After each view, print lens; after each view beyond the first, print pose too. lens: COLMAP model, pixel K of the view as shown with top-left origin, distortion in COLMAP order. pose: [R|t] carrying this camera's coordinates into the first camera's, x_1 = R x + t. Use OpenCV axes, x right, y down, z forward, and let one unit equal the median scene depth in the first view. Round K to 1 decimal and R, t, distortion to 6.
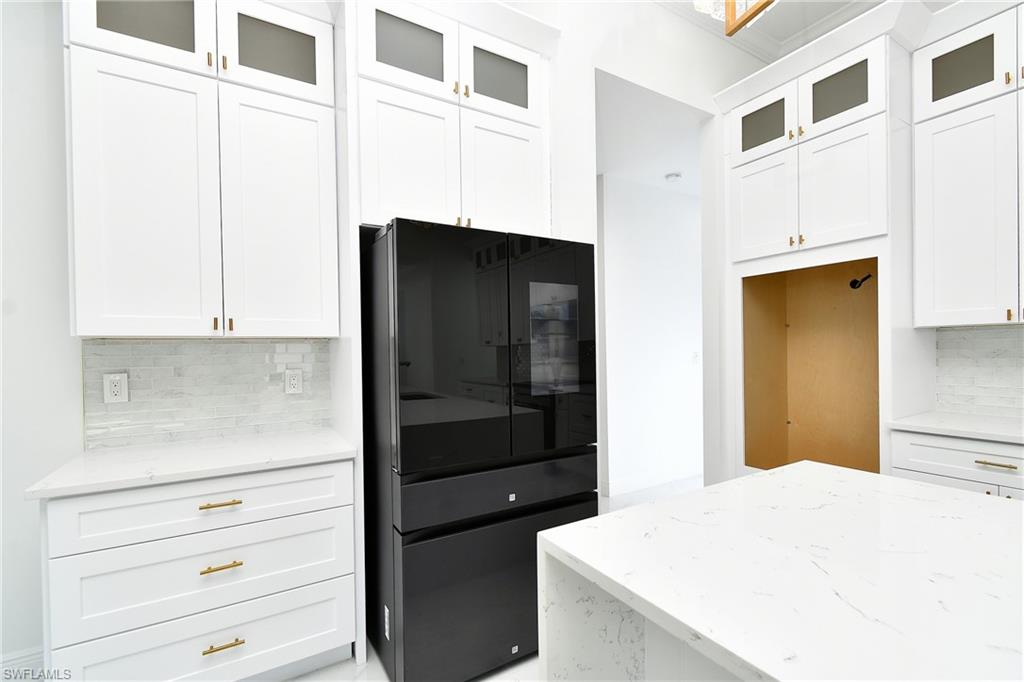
lens RADIAL K [[463.6, 0, 517.1], [0, 463.6, 351.8], [0, 0, 1]] dist [0.001385, -0.000125]
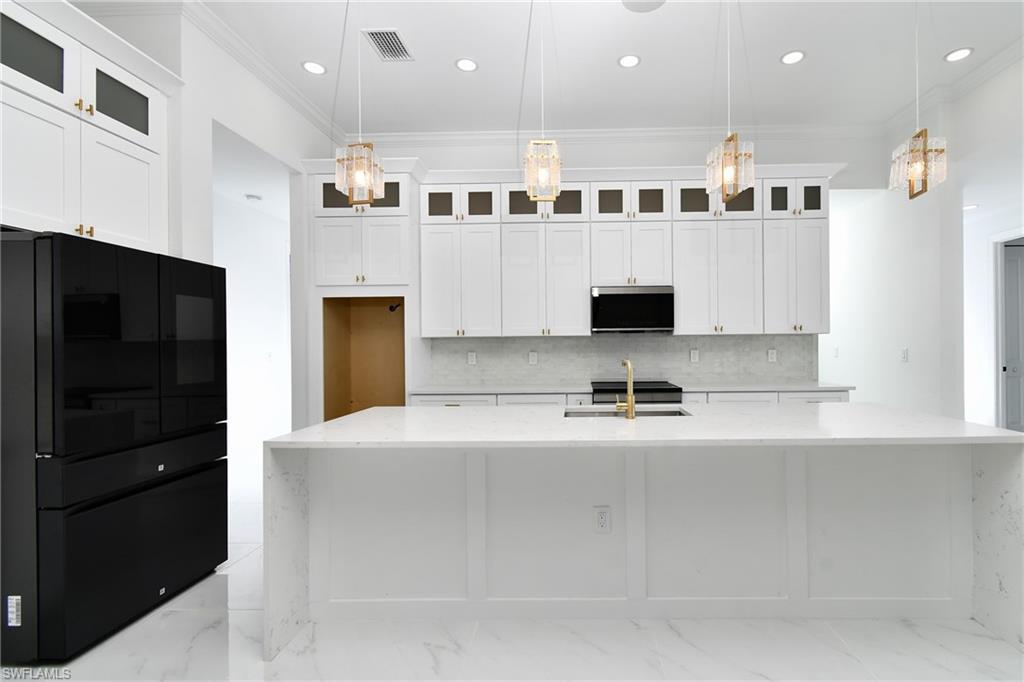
lens RADIAL K [[344.3, 0, 521.1], [0, 344.3, 346.2], [0, 0, 1]] dist [0.000655, -0.000102]
pose [[0.549701, 0.008035, 0.835323, -0.089104], [0.005712, 0.999894, -0.013377, 0.002713], [-0.835342, 0.012125, 0.549597, -0.109369]]
